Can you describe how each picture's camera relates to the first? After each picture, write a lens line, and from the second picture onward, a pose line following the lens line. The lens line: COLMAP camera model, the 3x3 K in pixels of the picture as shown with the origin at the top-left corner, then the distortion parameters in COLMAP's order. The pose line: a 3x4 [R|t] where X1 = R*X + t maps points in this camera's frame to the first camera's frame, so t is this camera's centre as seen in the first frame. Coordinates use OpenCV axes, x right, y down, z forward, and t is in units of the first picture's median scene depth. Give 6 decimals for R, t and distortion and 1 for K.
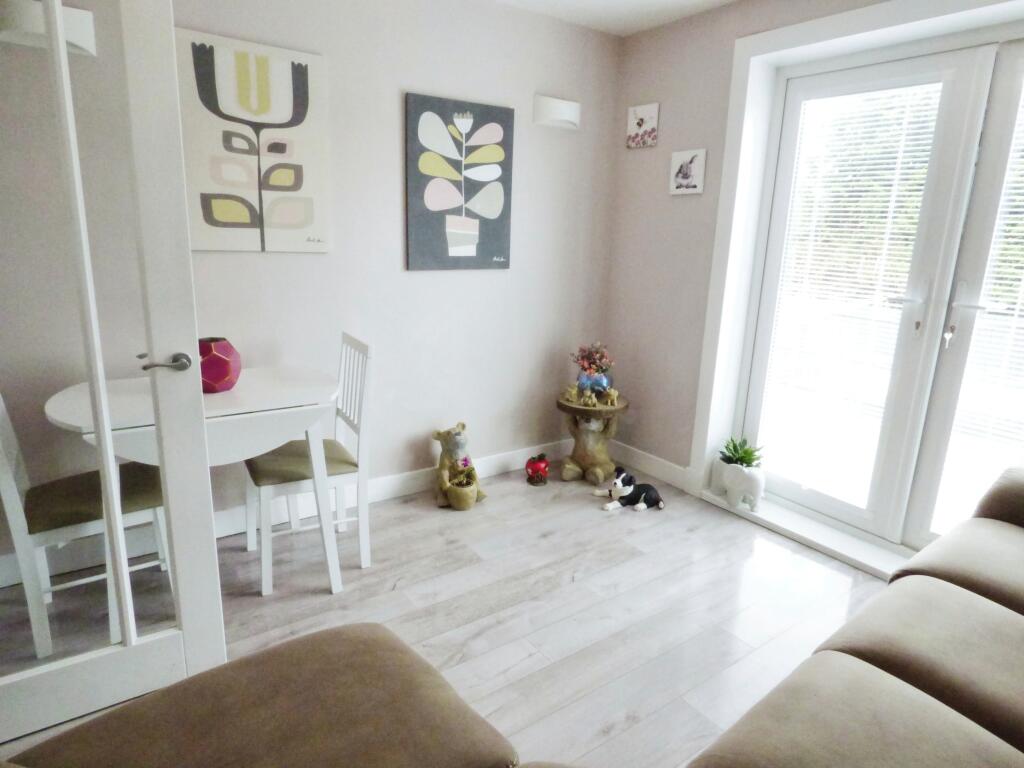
lens RADIAL K [[635.7, 0, 512.0], [0, 635.7, 384.0], [0, 0, 1]] dist [-0.002010, -0.001716]
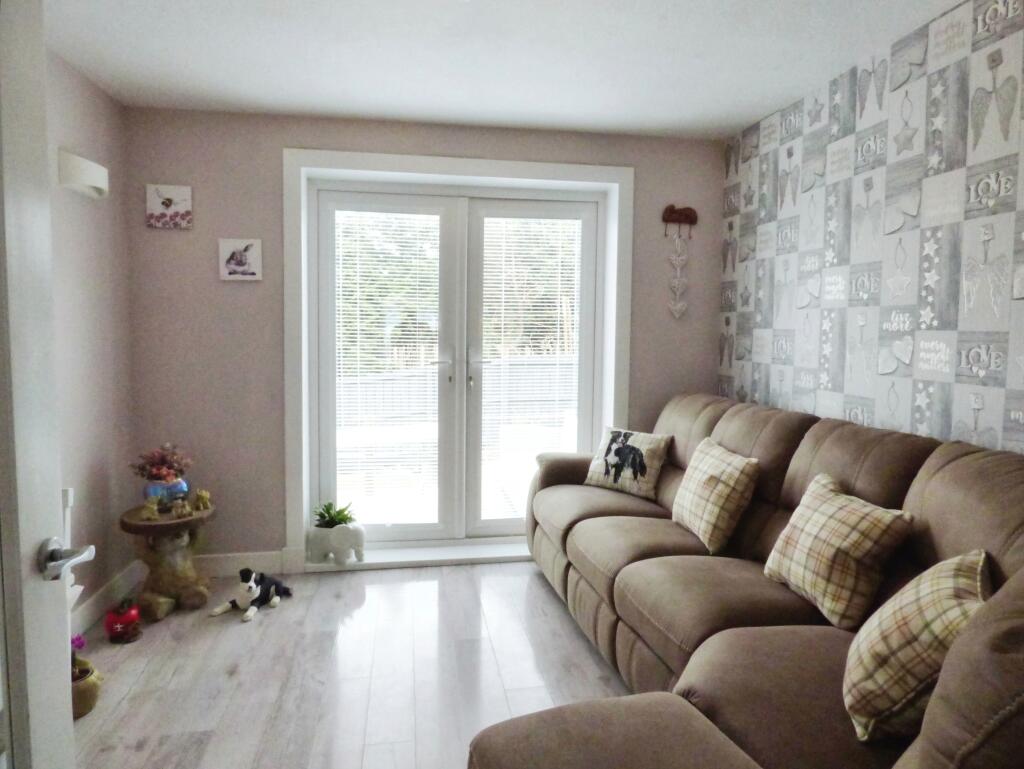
lens RADIAL K [[619.4, 0, 512.0], [0, 619.4, 384.5], [0, 0, 1]] dist [0.001306, 0.001936]
pose [[0.424612, -0.104234, 0.899355, -0.440846], [0.224354, 0.974483, 0.007017, -0.048081], [-0.877138, 0.198794, 0.437162, 0.224089]]
